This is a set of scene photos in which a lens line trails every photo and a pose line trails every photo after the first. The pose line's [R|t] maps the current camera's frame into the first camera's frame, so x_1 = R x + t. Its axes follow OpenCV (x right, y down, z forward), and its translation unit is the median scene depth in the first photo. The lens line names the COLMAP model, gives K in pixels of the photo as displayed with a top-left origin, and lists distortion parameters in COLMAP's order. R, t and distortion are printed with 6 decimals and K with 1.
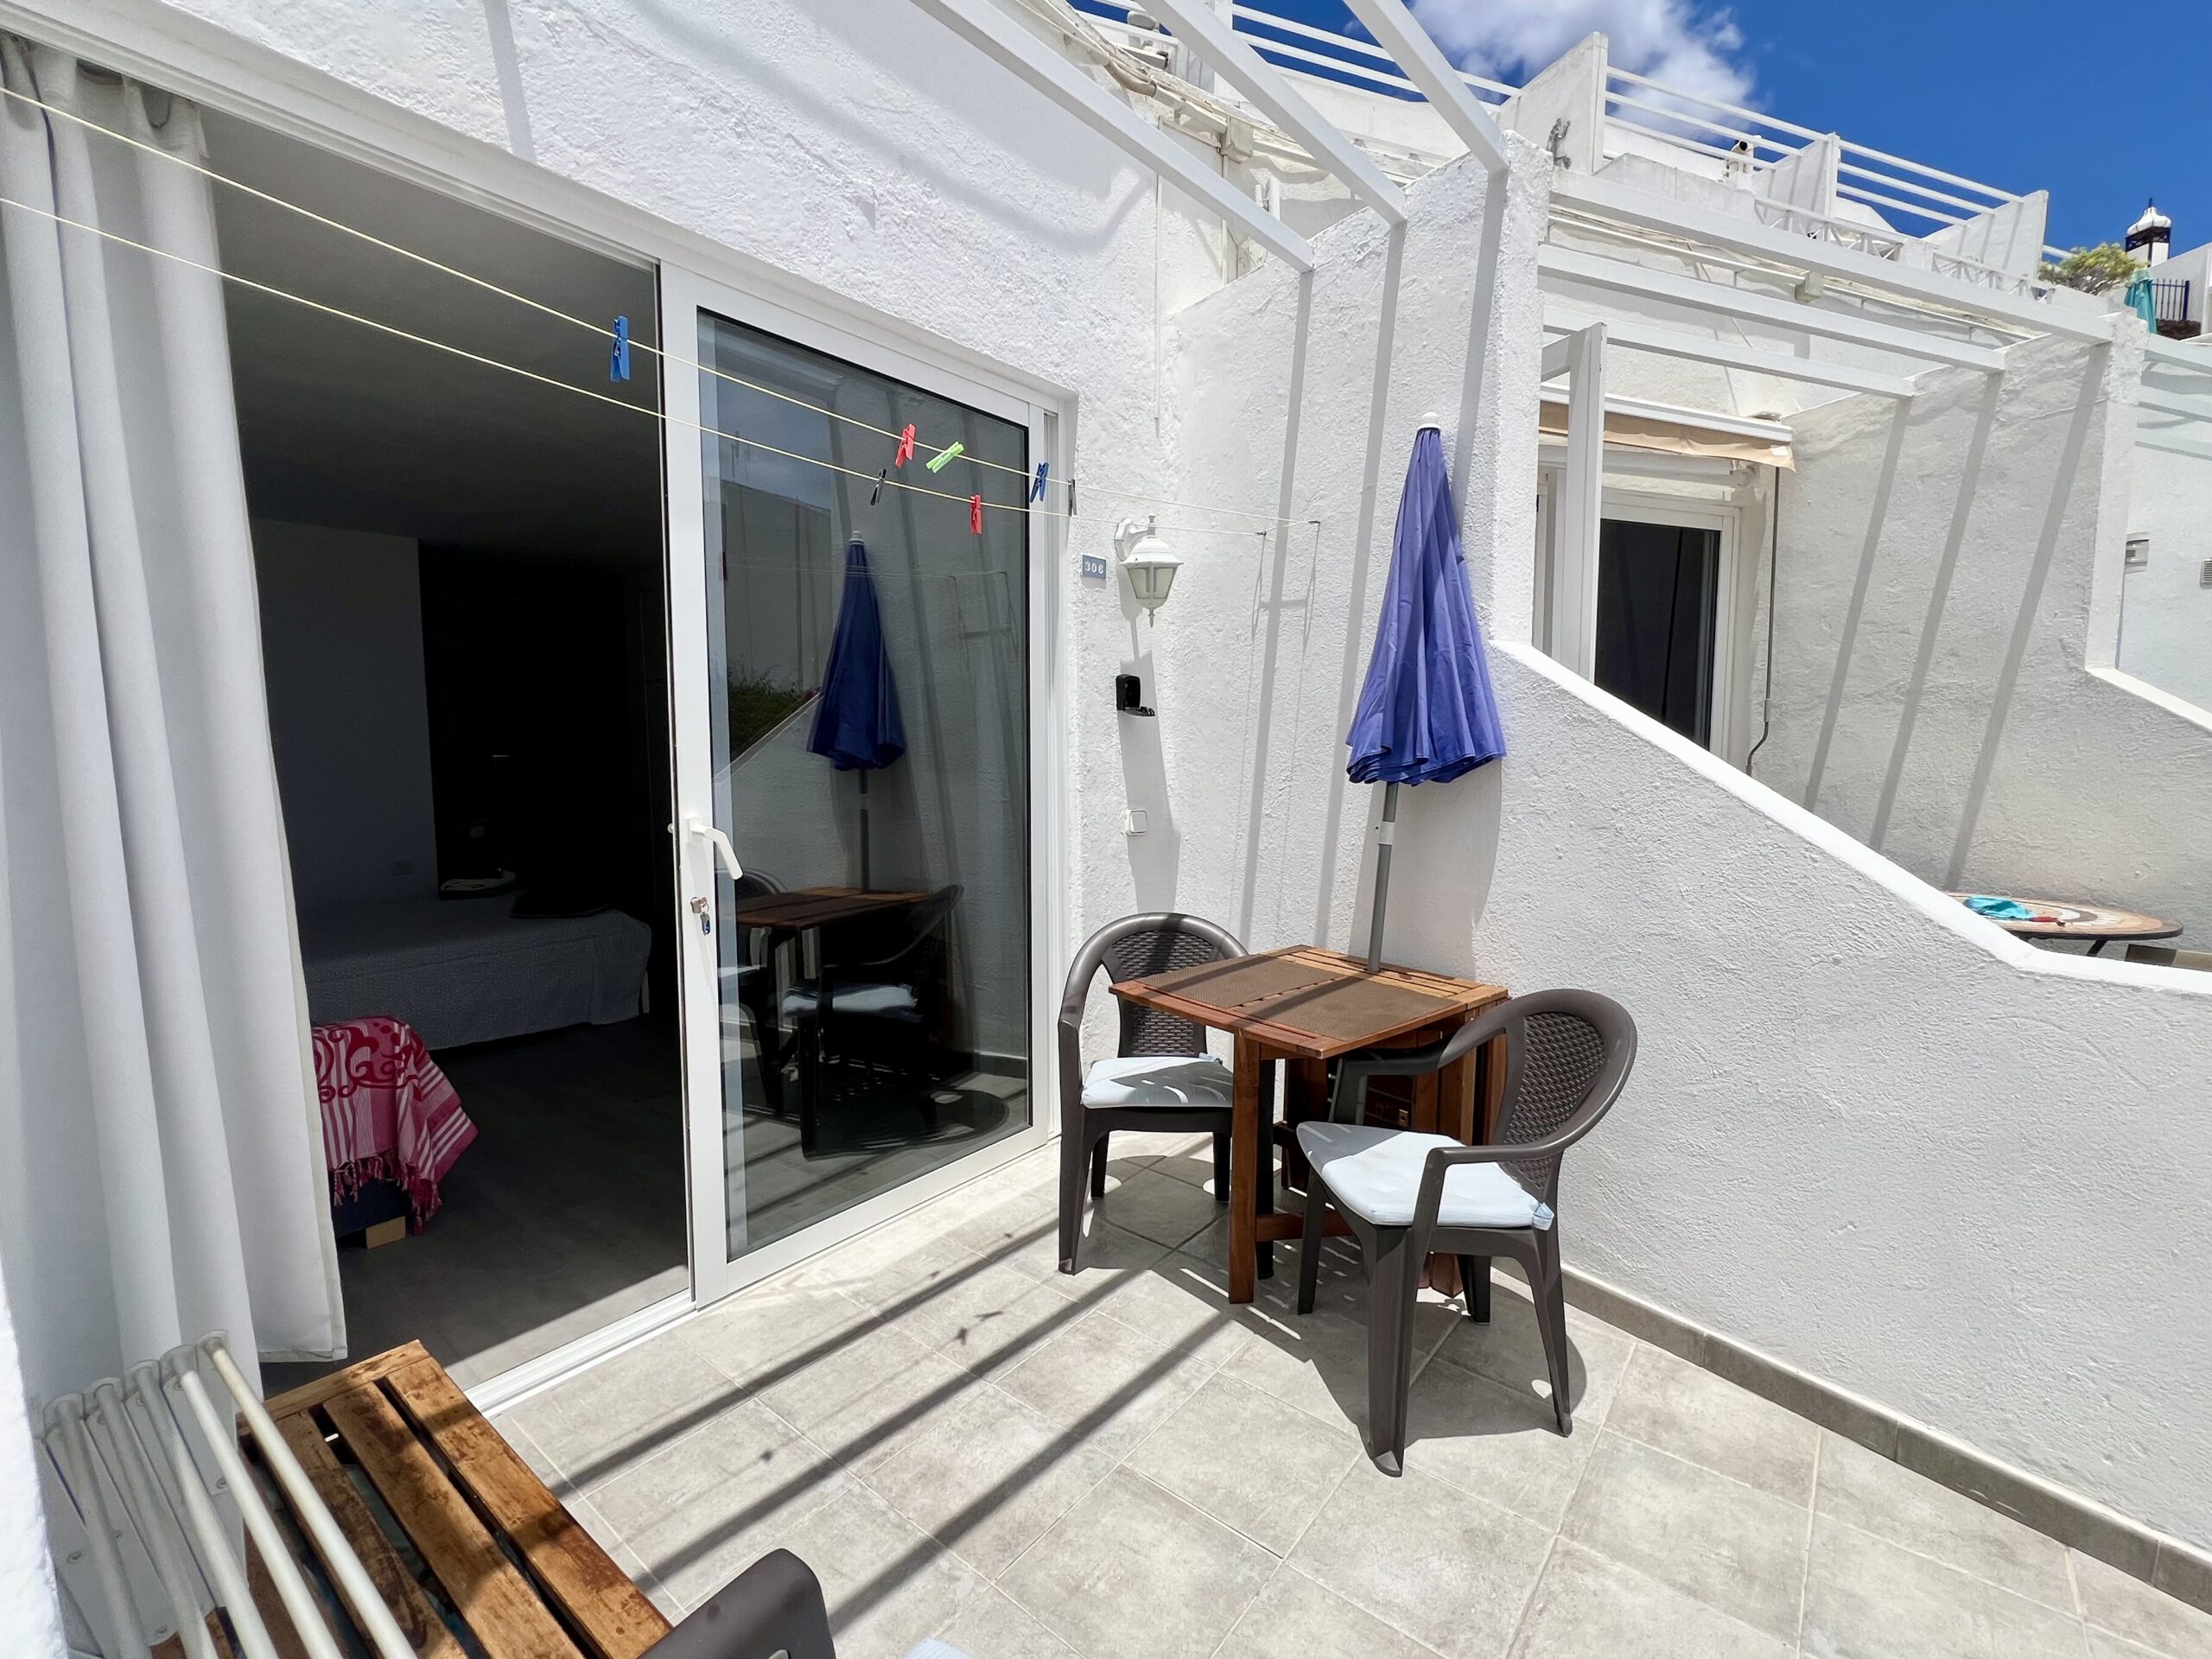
lens RADIAL K [[954.1, 0, 1112.5], [0, 954.1, 825.2], [0, 0, 1]] dist [0.000295, -0.000111]
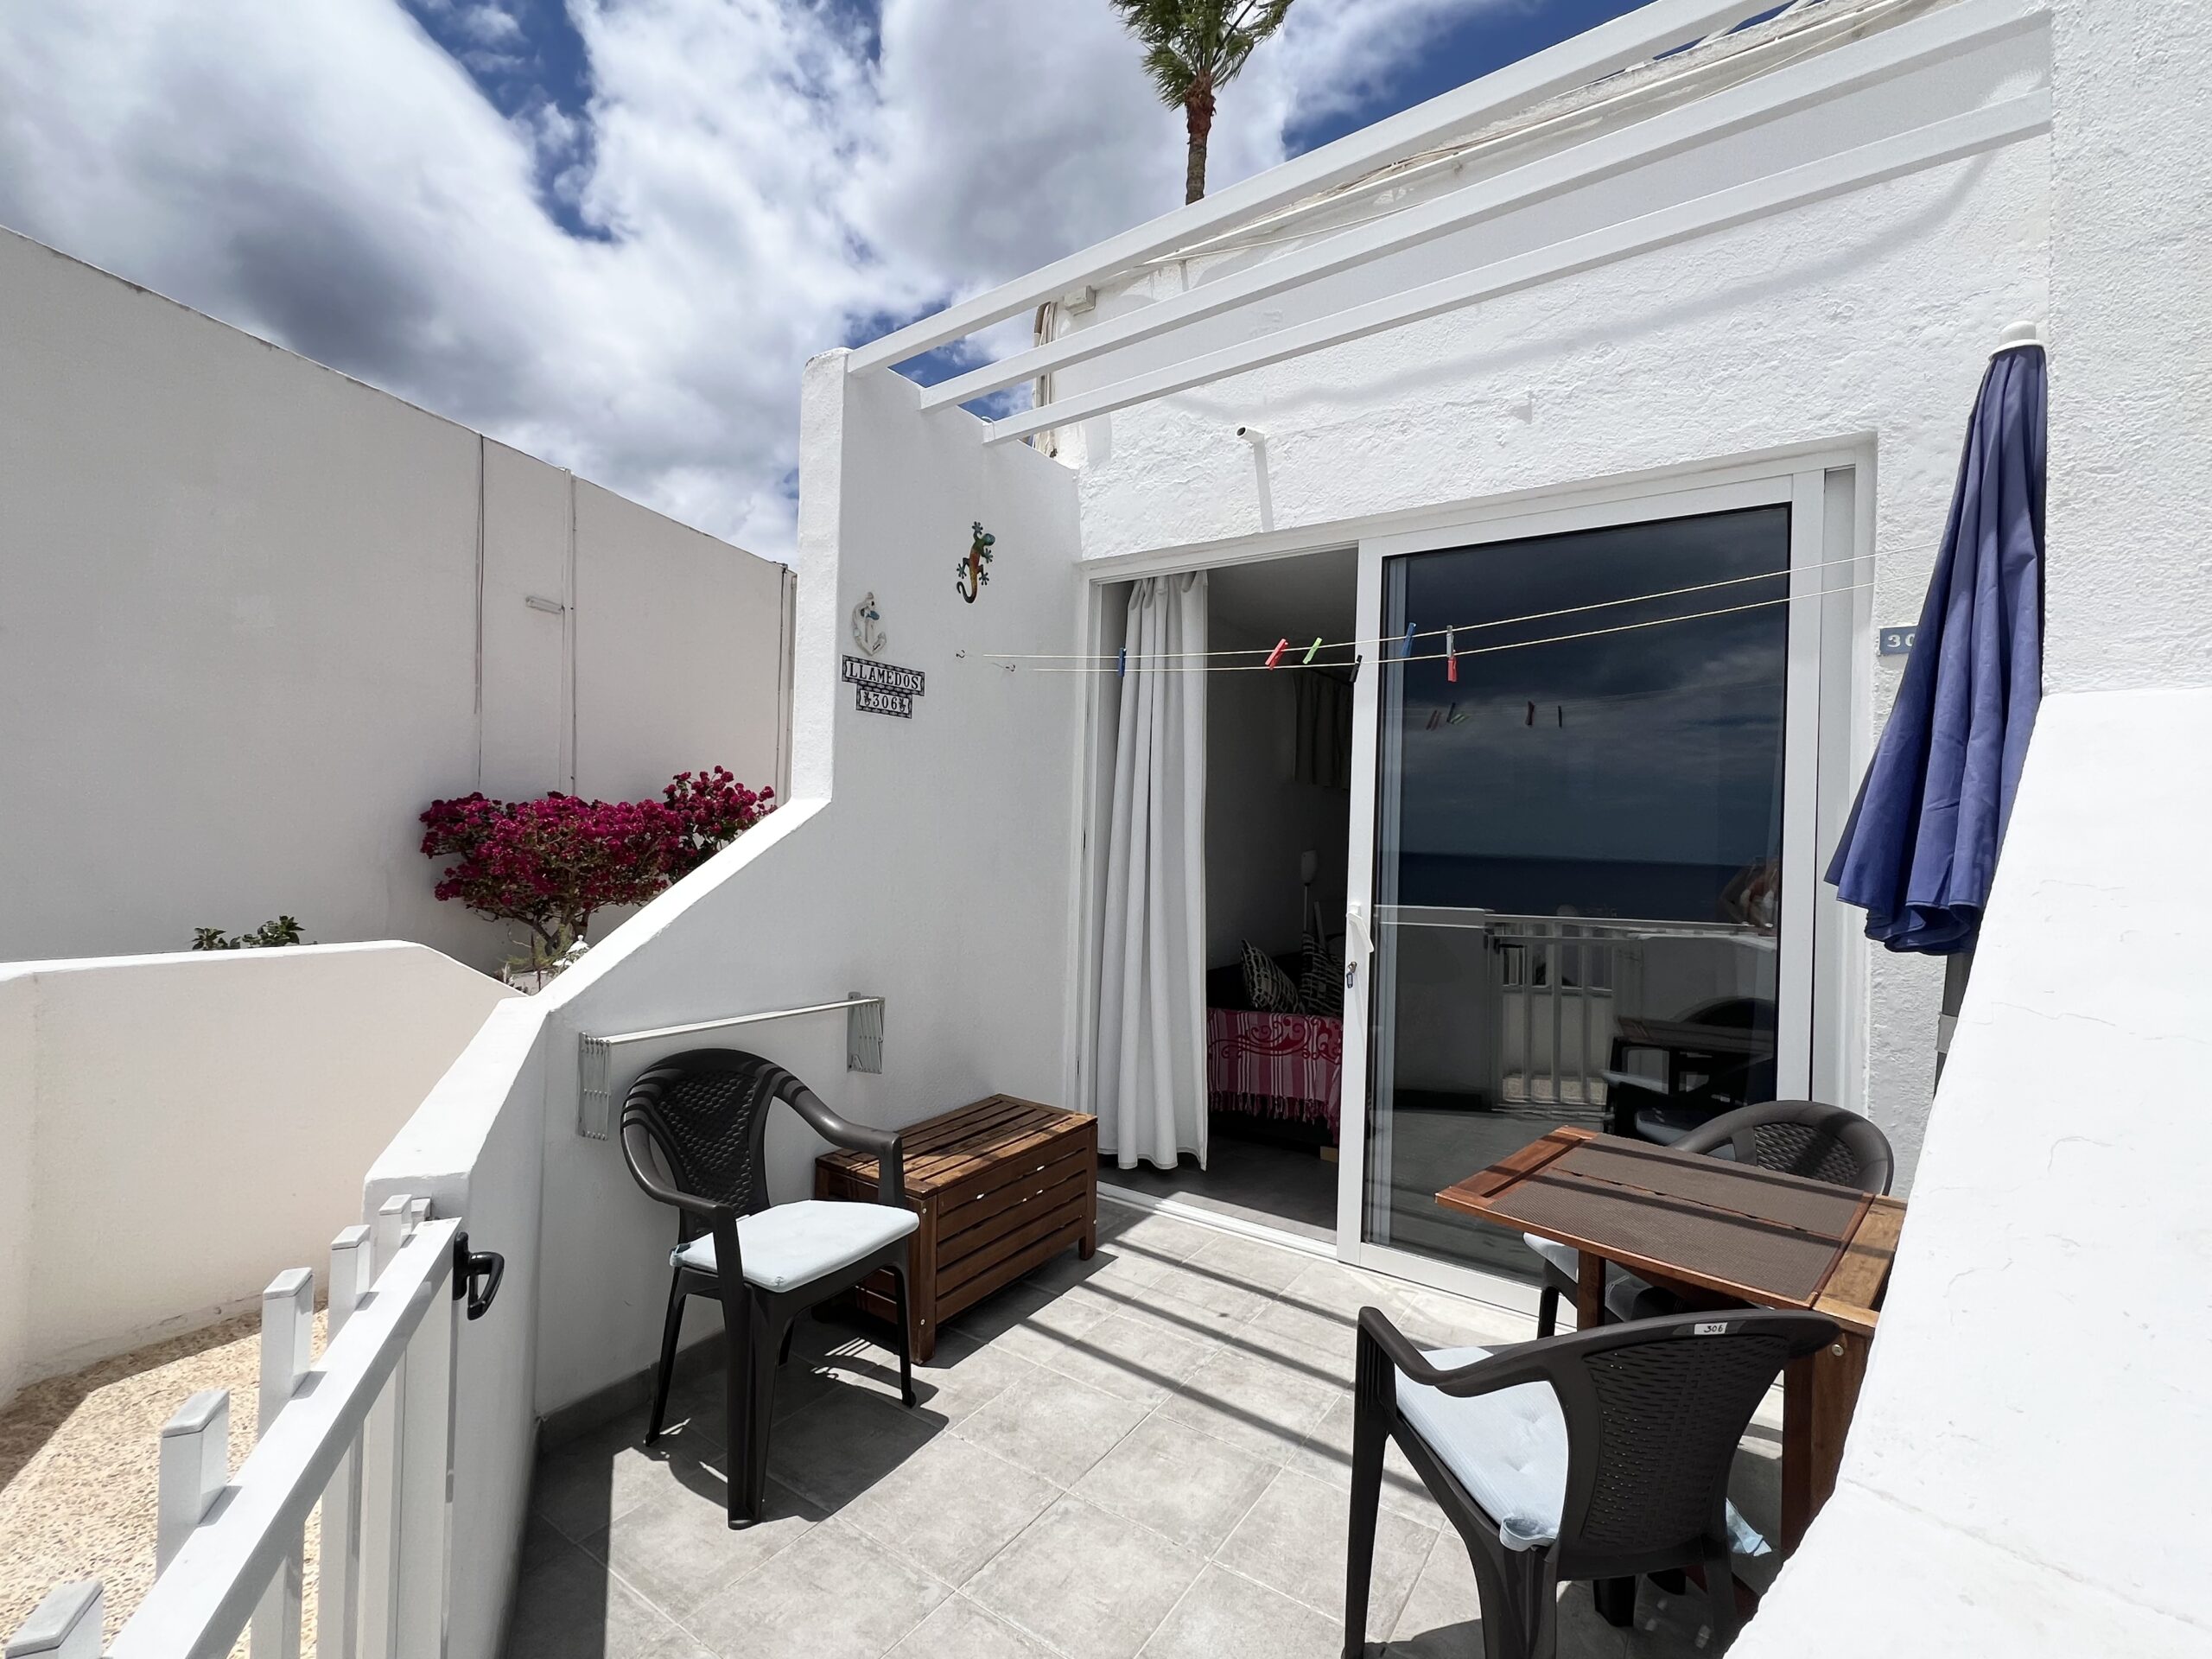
lens RADIAL K [[954.1, 0, 1108.1], [0, 954.1, 833.8], [0, 0, 1]] dist [0.000295, -0.000111]
pose [[0.105035, -0.000837, -0.994468, 1.099200], [-0.120284, 0.992647, -0.013539, -0.059180], [0.987167, 0.121041, 0.104162, 0.545030]]
